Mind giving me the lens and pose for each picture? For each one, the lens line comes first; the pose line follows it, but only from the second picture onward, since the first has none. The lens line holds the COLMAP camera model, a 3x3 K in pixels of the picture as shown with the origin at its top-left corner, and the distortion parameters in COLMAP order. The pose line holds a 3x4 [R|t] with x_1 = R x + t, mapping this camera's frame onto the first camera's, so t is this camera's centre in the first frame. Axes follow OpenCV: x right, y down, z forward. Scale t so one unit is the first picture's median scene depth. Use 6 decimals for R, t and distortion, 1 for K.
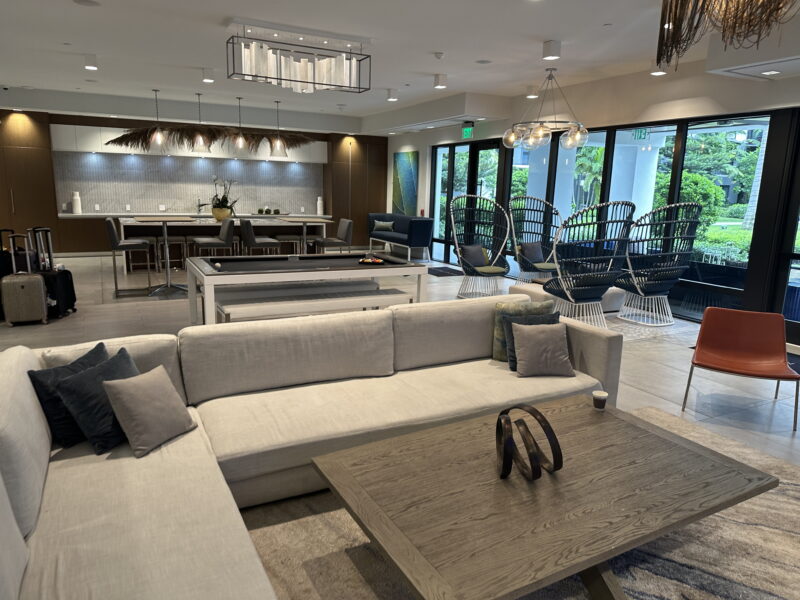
lens RADIAL K [[564.3, 0, 399.8], [0, 564.3, 305.5], [0, 0, 1]] dist [0.031266, -0.022249]
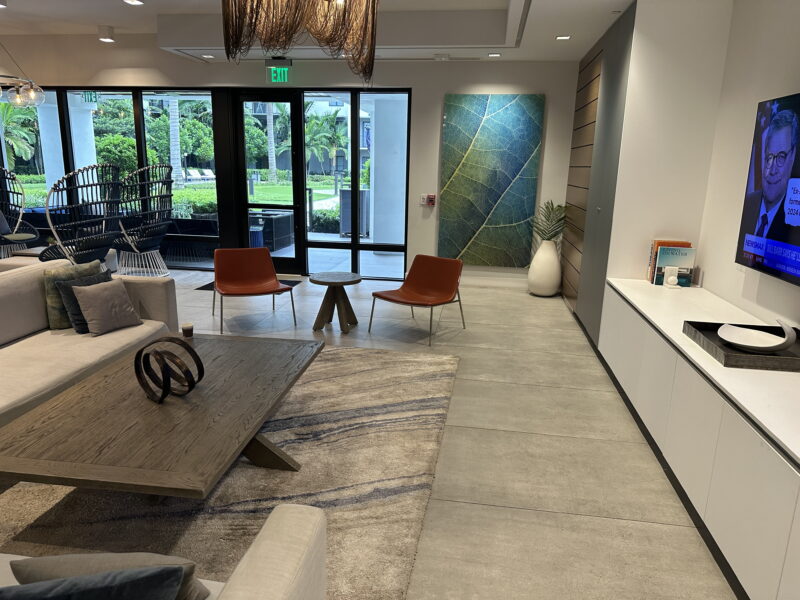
lens RADIAL K [[564.3, 0, 400.0], [0, 564.3, 296.7], [0, 0, 1]] dist [0.031266, -0.022249]
pose [[0.589050, -0.200569, 0.782810, -0.234548], [0.164605, 0.978180, 0.126763, 0.015549], [-0.791154, 0.054185, 0.609212, -0.062155]]
